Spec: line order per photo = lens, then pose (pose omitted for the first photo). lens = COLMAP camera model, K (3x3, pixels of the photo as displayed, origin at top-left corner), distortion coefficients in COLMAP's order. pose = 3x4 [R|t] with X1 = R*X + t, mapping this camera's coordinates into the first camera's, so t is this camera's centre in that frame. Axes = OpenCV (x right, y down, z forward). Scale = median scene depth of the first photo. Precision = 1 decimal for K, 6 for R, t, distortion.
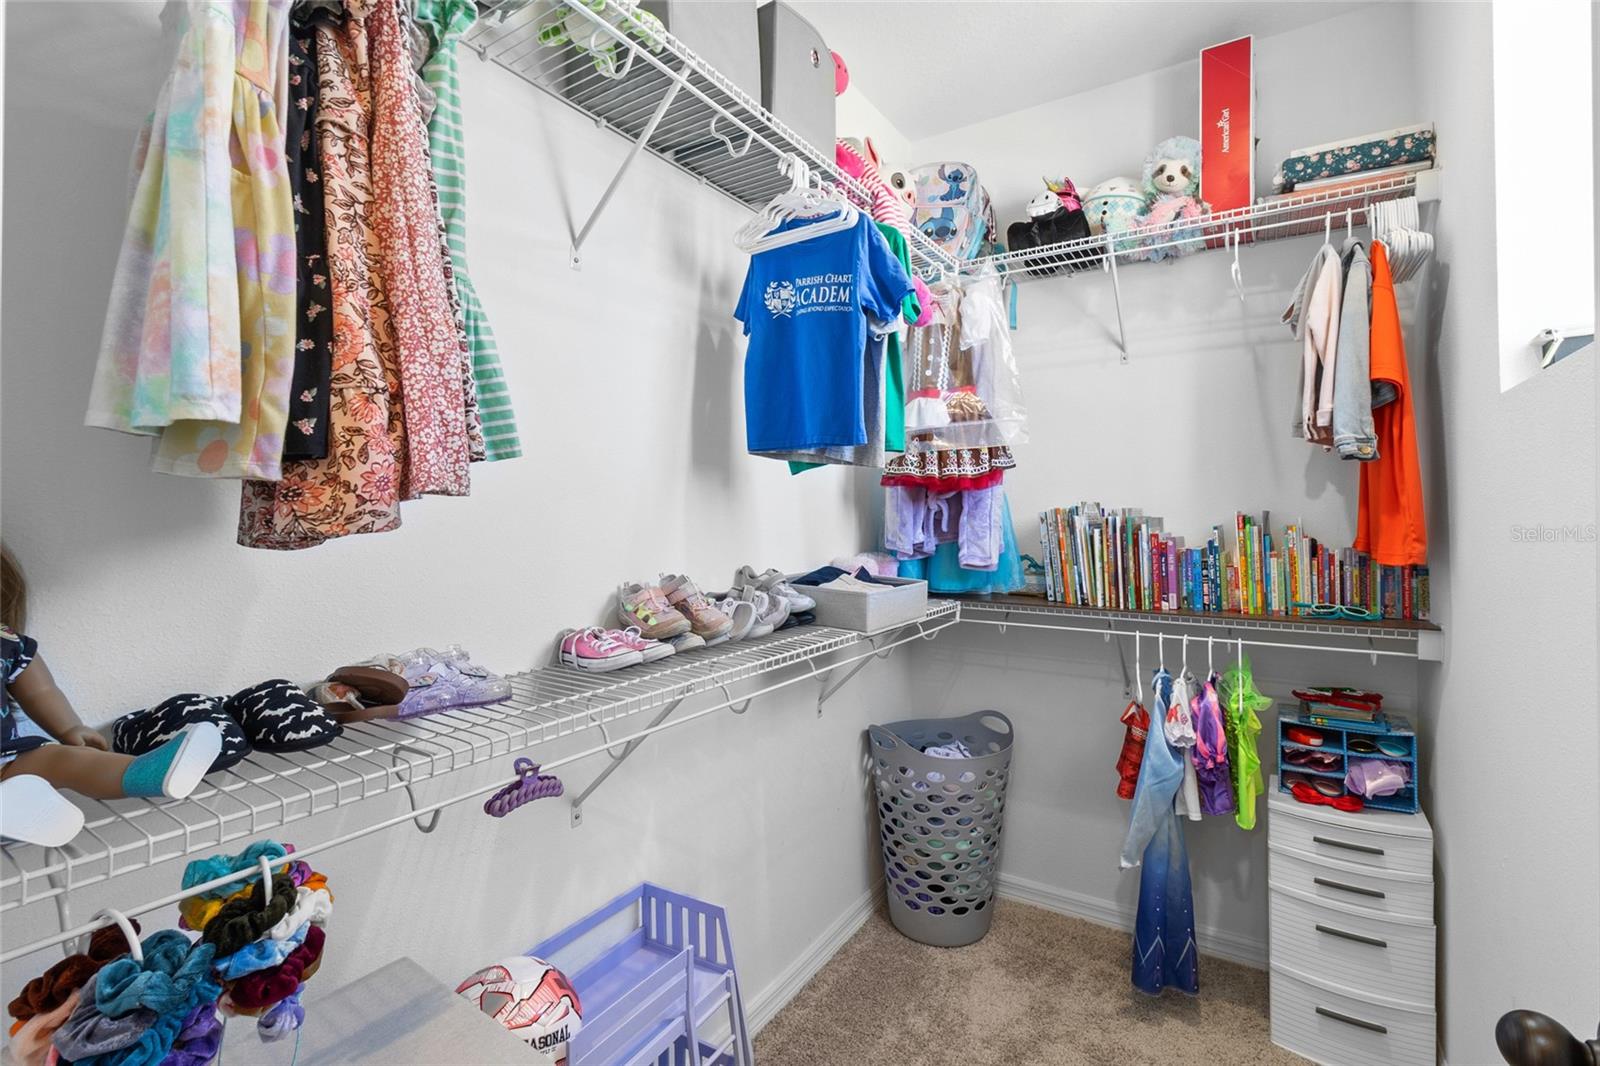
lens RADIAL K [[729.2, 0, 796.4], [0, 729.2, 513.2], [0, 0, 1]] dist [-0.000653, -0.000129]
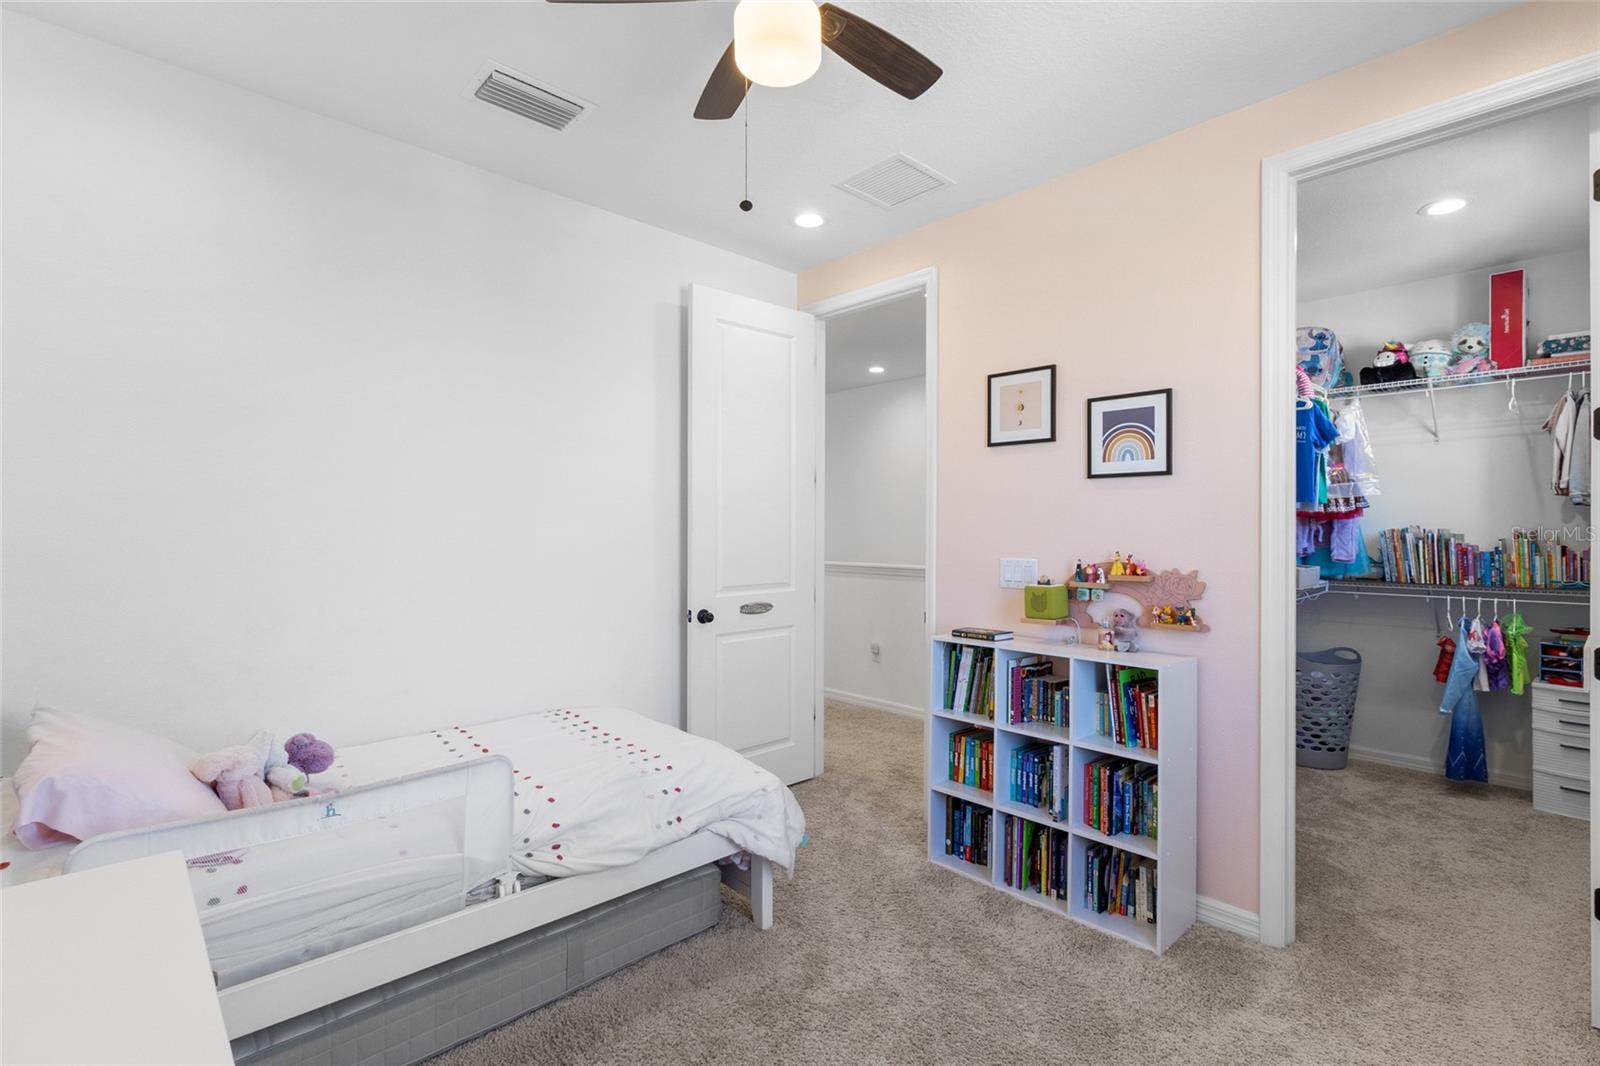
lens RADIAL K [[736.0, 0, 800.0], [0, 736.0, 533.0], [0, 0, 1]] dist [0.000563, -0.000759]
pose [[0.968511, -0.000076, -0.248971, -0.648552], [0.000957, 0.999994, 0.003416, -0.004490], [0.248970, -0.003547, 0.968505, -1.194536]]
